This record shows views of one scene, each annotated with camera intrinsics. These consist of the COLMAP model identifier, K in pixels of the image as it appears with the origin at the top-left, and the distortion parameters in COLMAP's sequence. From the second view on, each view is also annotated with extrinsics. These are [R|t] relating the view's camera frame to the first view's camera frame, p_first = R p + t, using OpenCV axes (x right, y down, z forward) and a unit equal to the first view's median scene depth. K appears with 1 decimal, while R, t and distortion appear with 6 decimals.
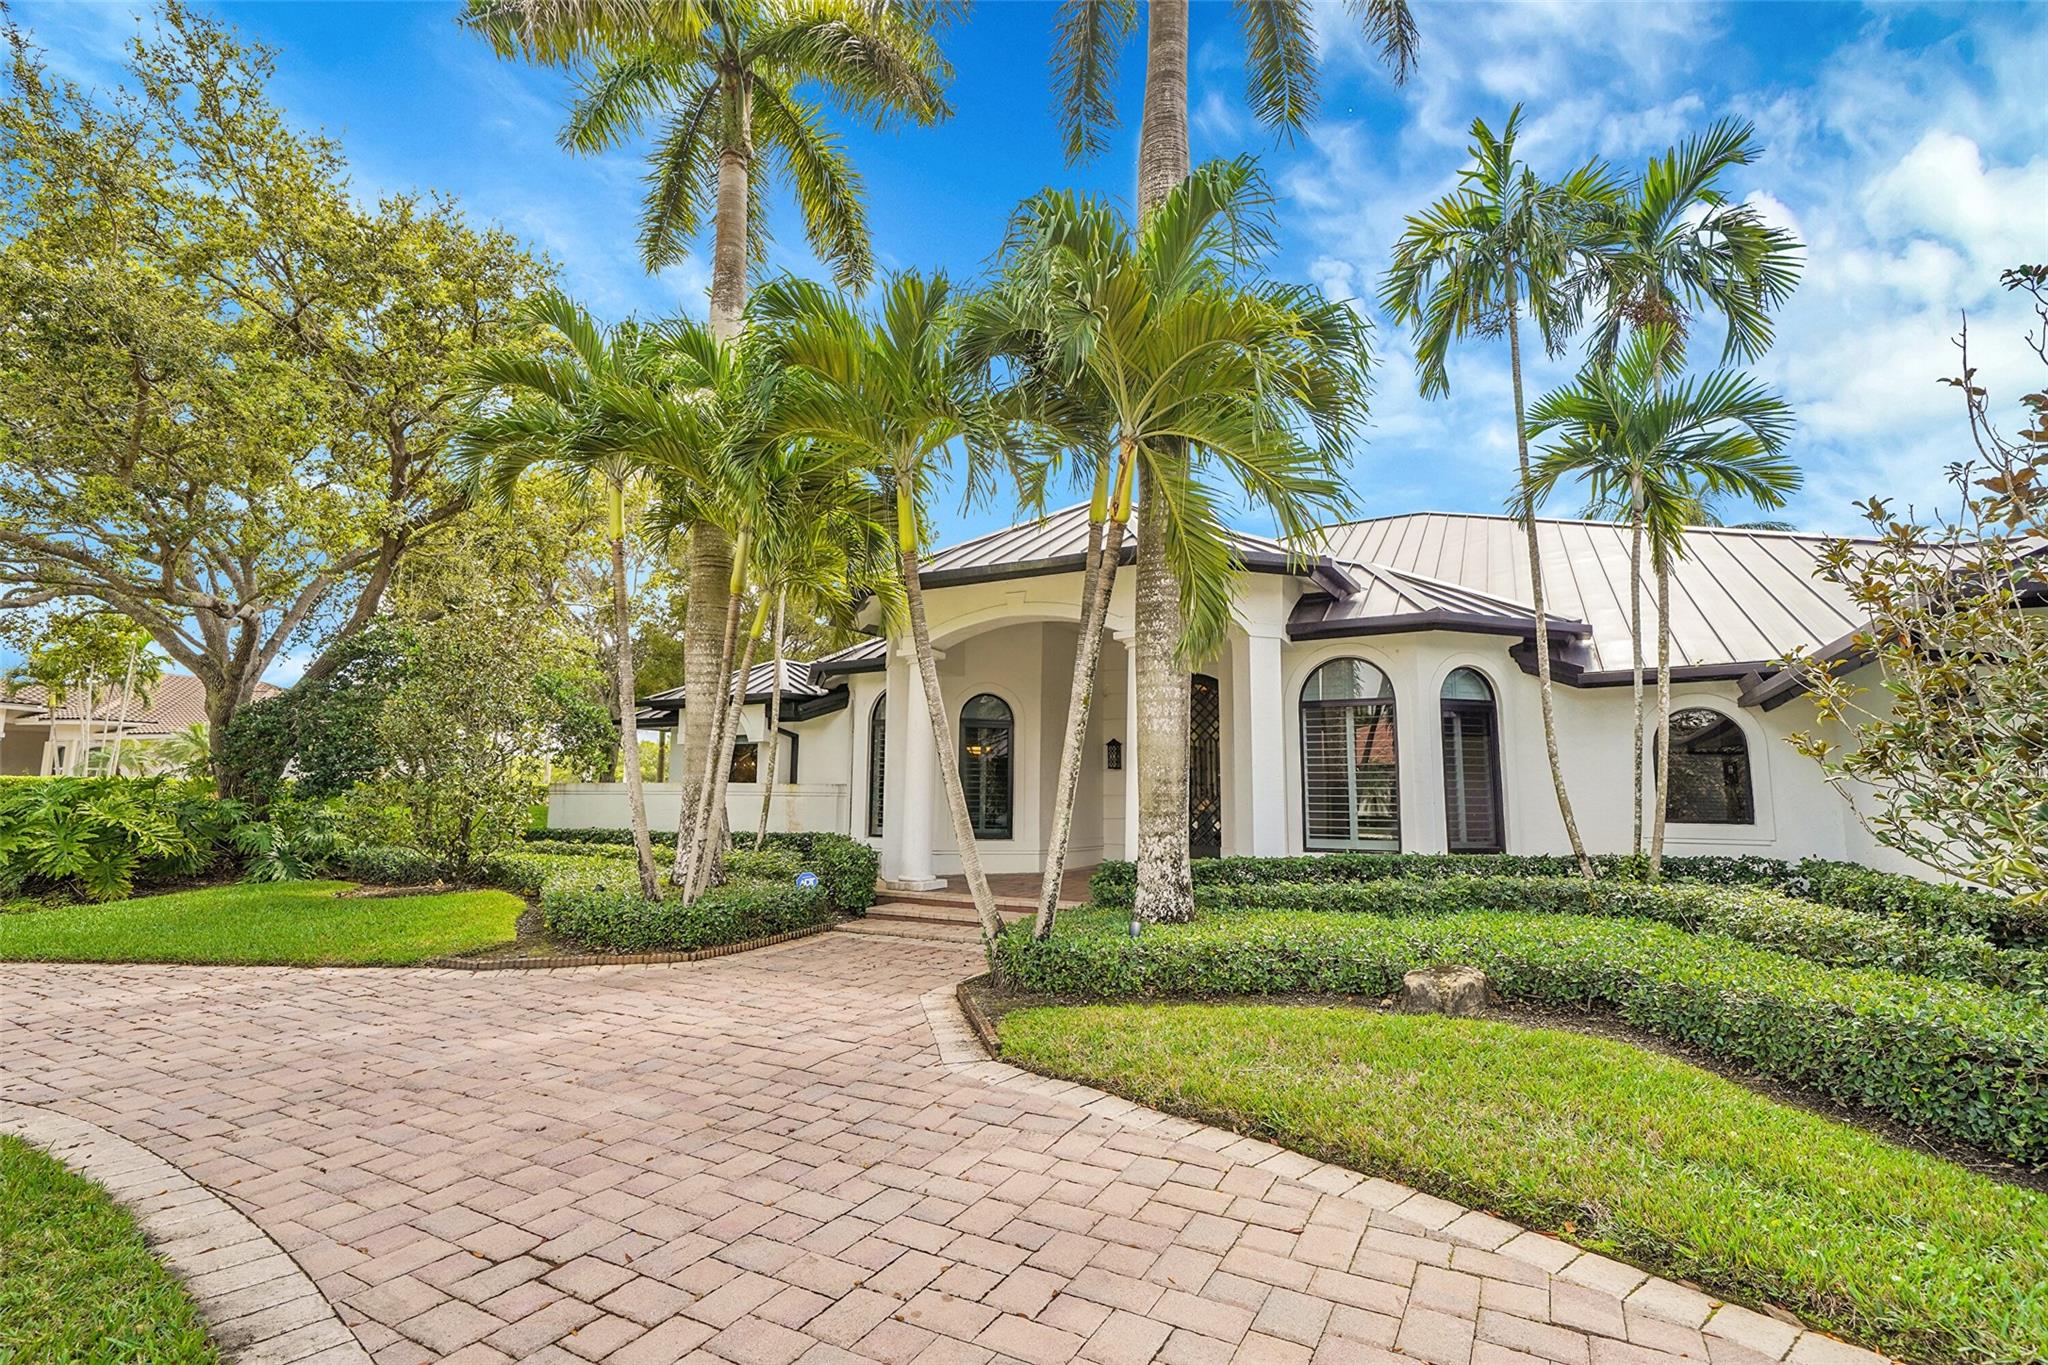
lens RADIAL K [[938.3, 0, 1016.2], [0, 938.3, 679.3], [0, 0, 1]] dist [0.012786, 0.000602]
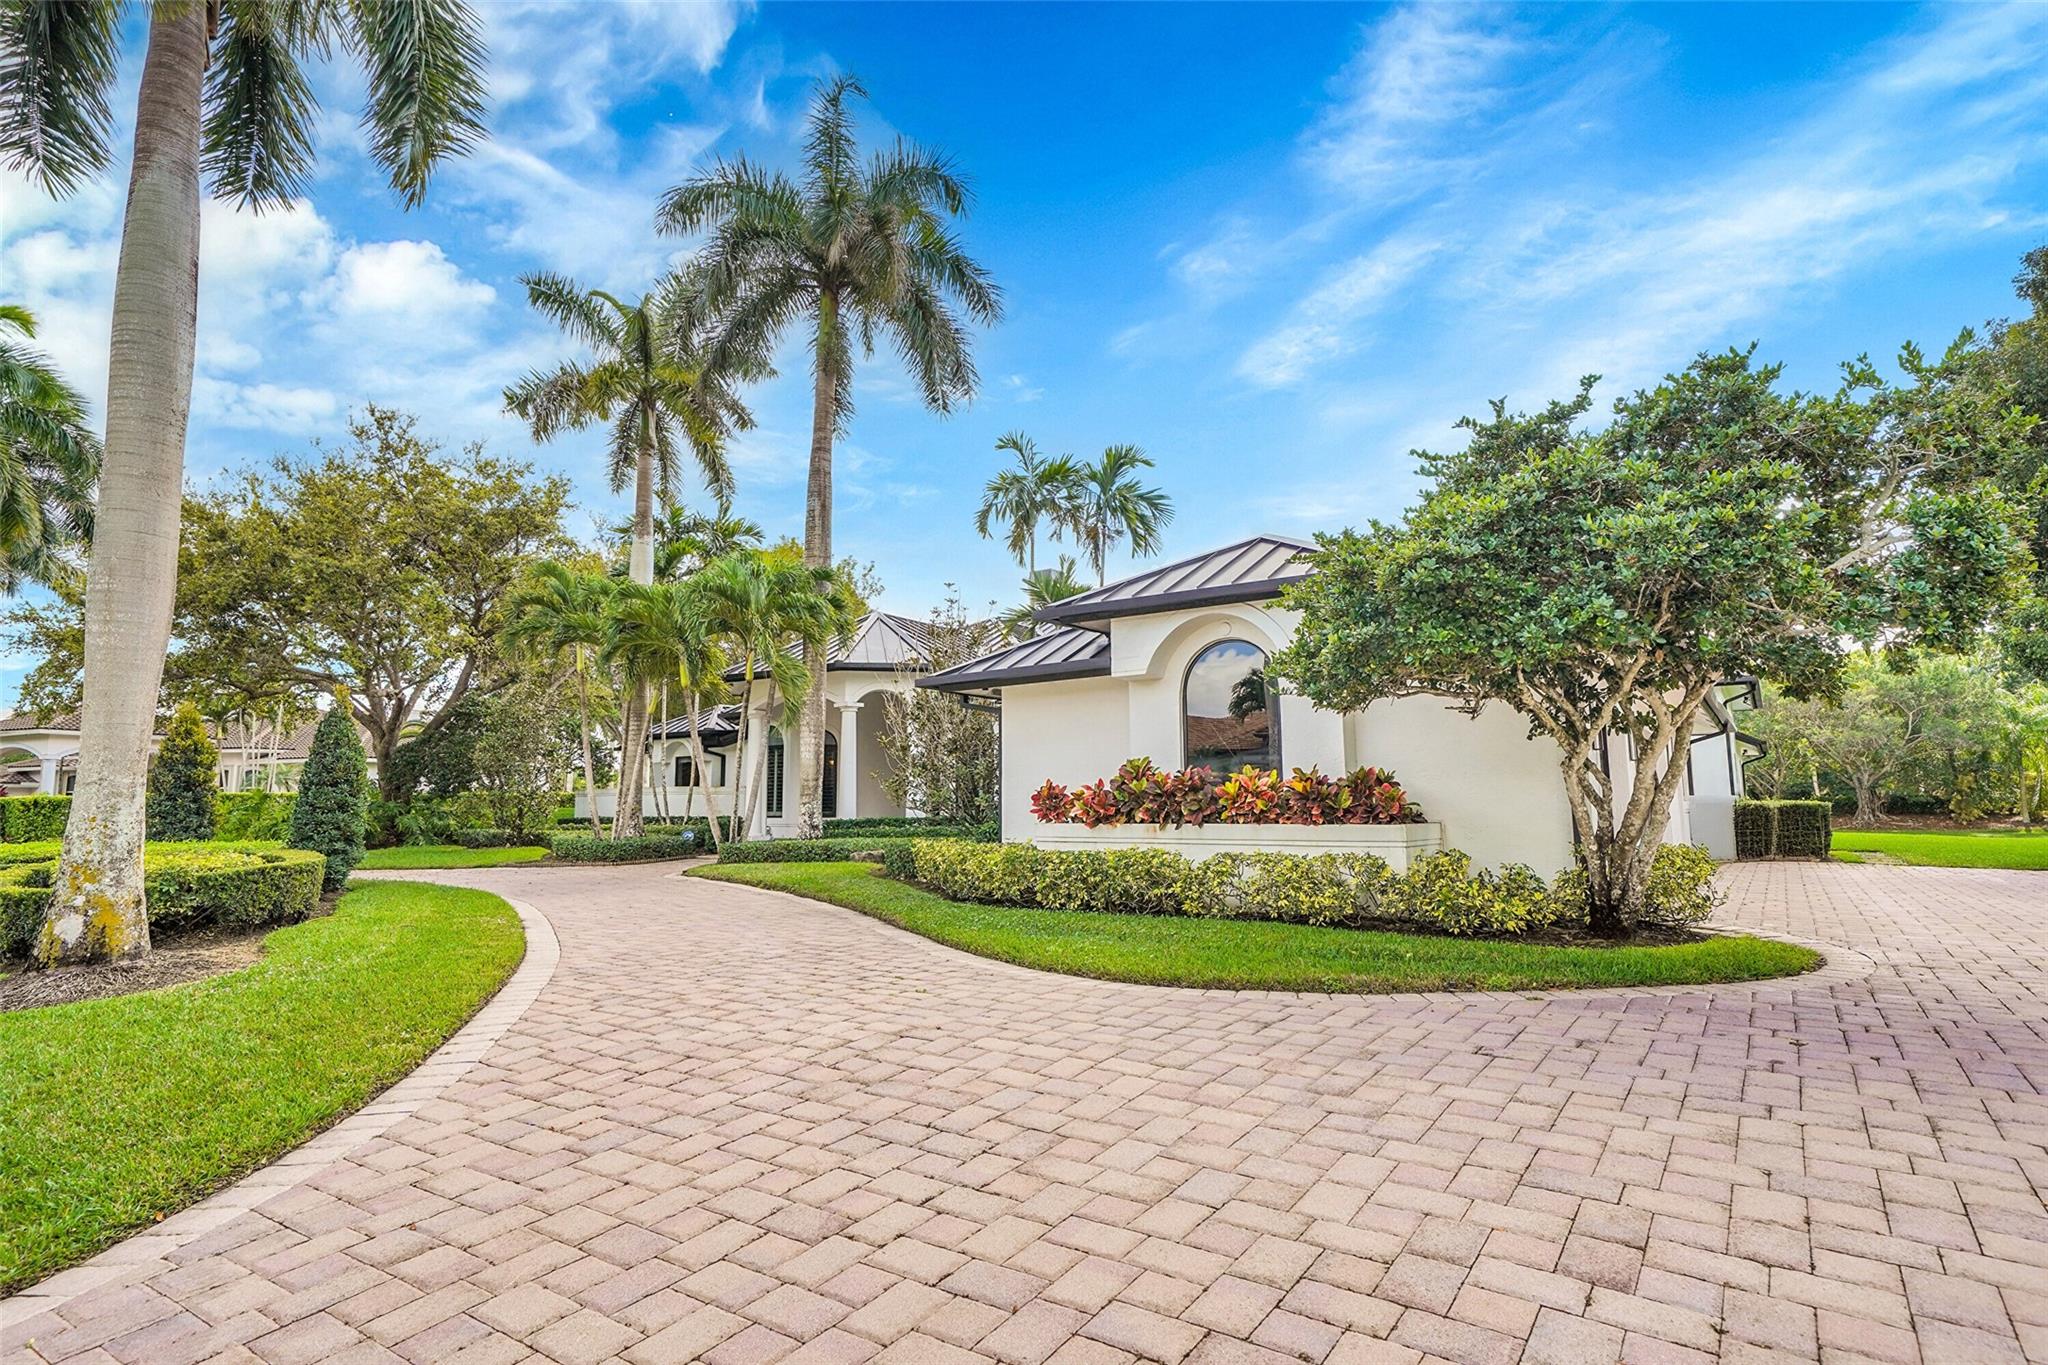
lens RADIAL K [[1015.7, 0, 1024.0], [0, 1015.7, 682.5], [0, 0, 1]] dist [-0.001328, 0.000149]
pose [[0.995939, -0.029532, -0.085048, 0.512610], [0.030217, 0.999520, 0.006770, -0.072353], [0.084807, -0.009312, 0.996354, -0.795878]]
